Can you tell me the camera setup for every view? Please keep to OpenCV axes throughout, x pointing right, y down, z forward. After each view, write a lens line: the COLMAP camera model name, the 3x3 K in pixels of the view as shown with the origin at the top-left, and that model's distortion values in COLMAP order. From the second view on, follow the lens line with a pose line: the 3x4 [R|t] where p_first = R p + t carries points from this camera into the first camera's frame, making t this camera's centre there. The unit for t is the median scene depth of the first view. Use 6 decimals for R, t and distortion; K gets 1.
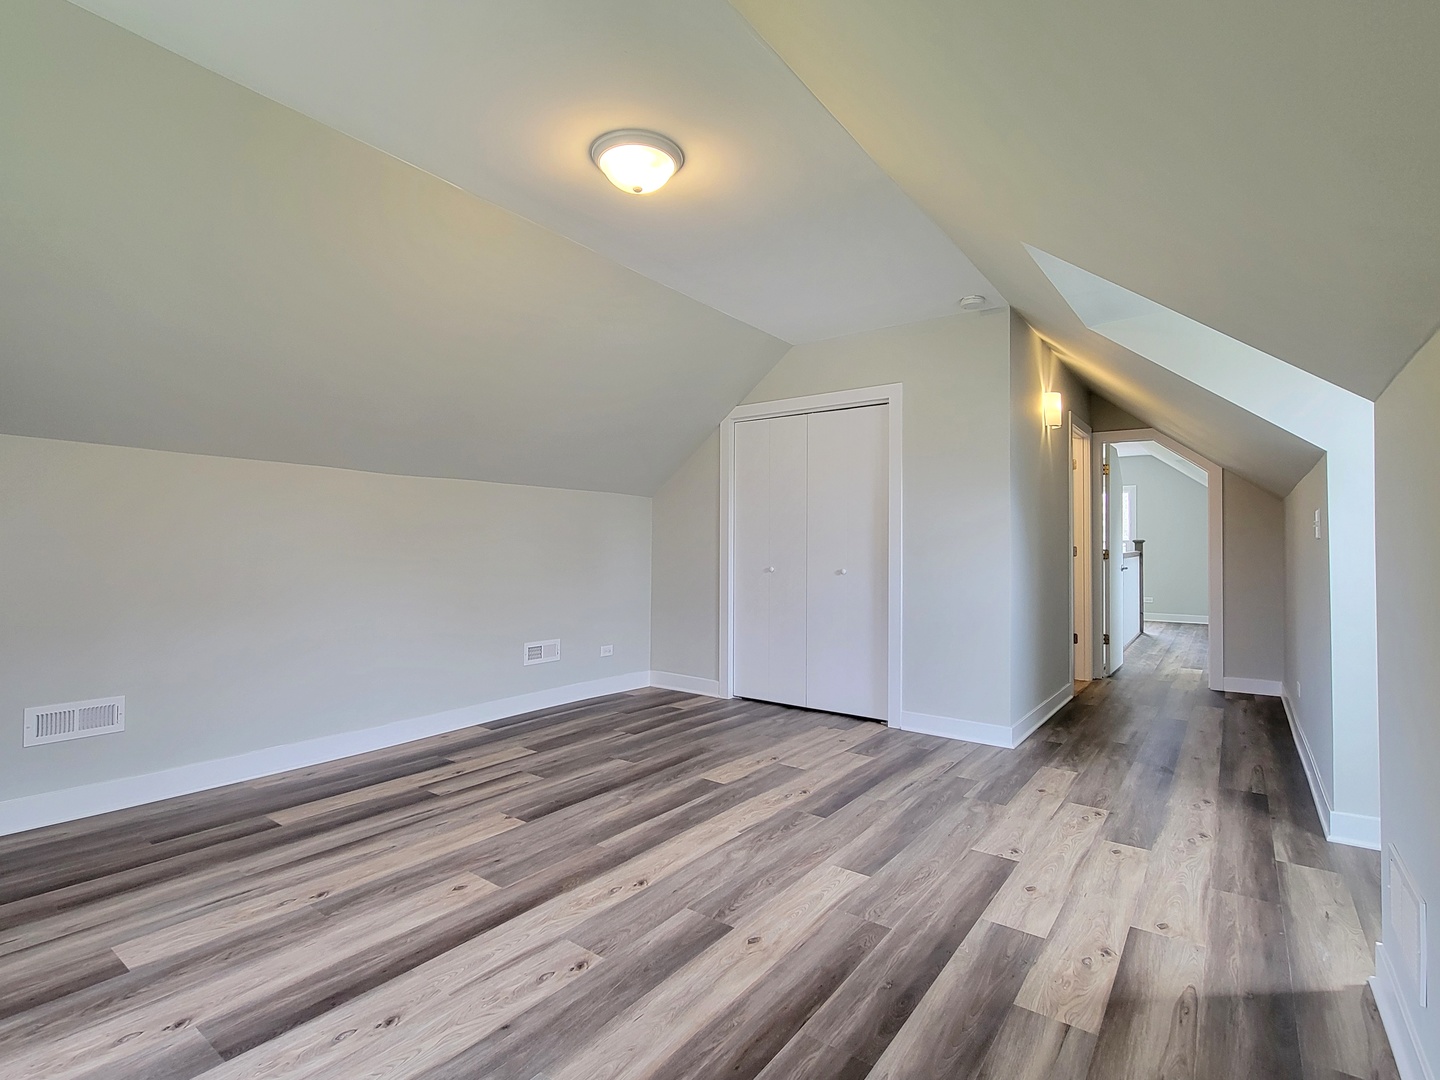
lens RADIAL K [[692.0, 0, 720.4], [0, 692.0, 550.3], [0, 0, 1]] dist [0.004917, -0.002618]
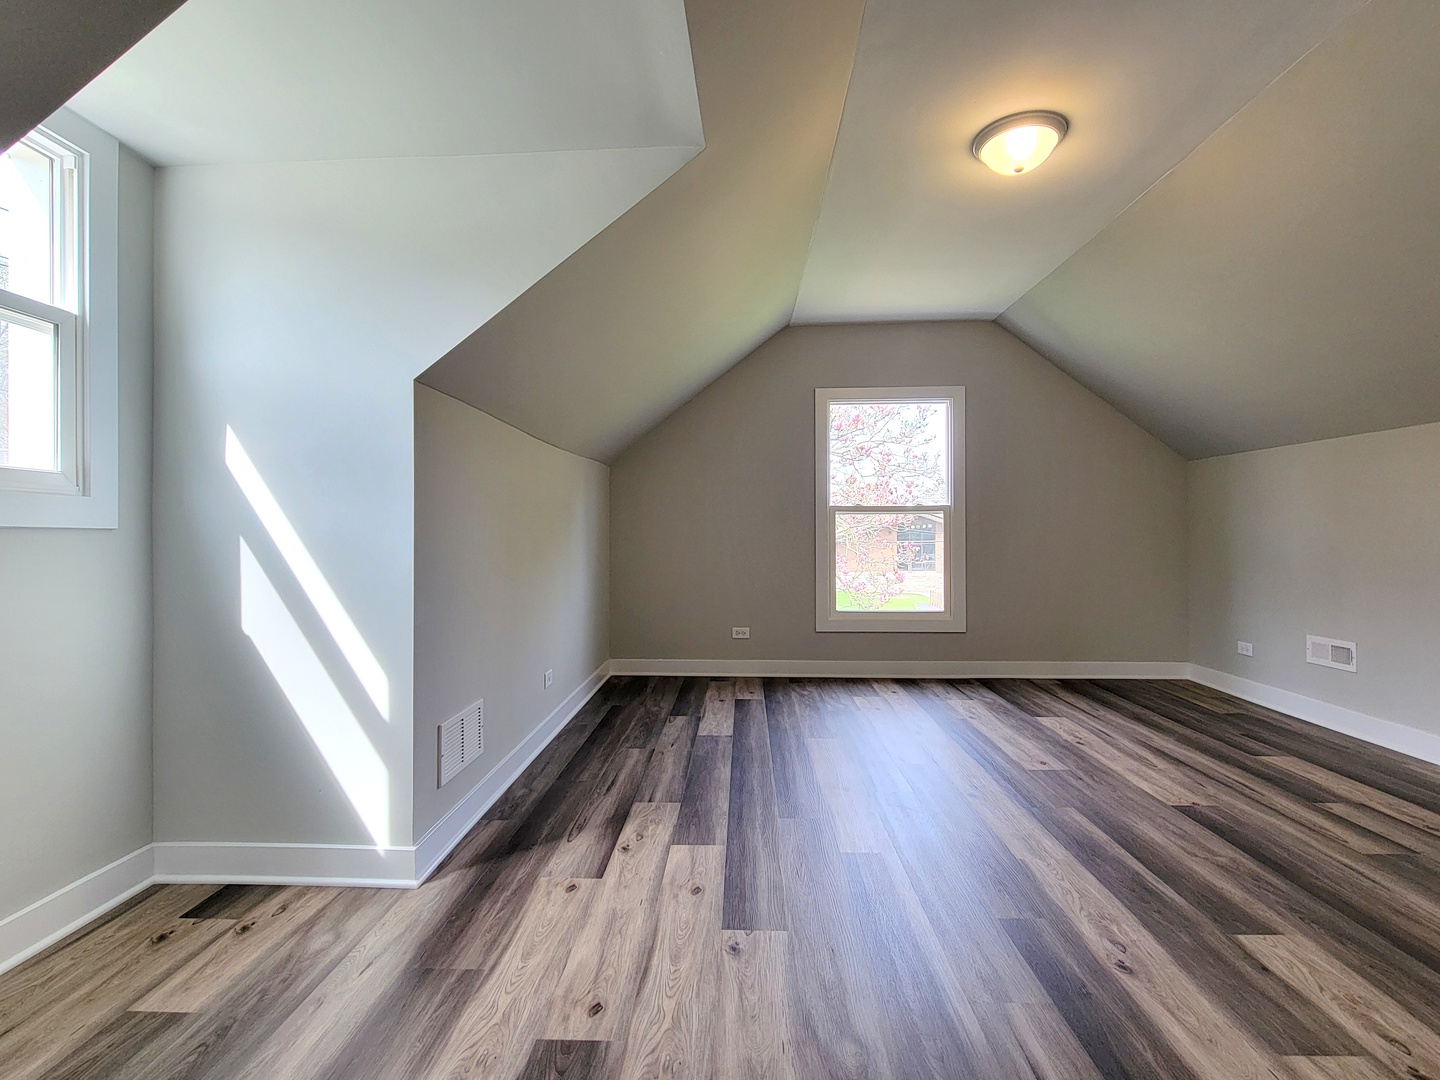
lens RADIAL K [[692.0, 0, 714.0], [0, 692.0, 531.9], [0, 0, 1]] dist [0.004917, -0.002618]
pose [[-0.827724, -0.006881, -0.561093, 0.872588], [-0.002838, 0.999963, -0.008076, 0.036679], [0.561128, -0.005093, -0.827714, 1.642429]]
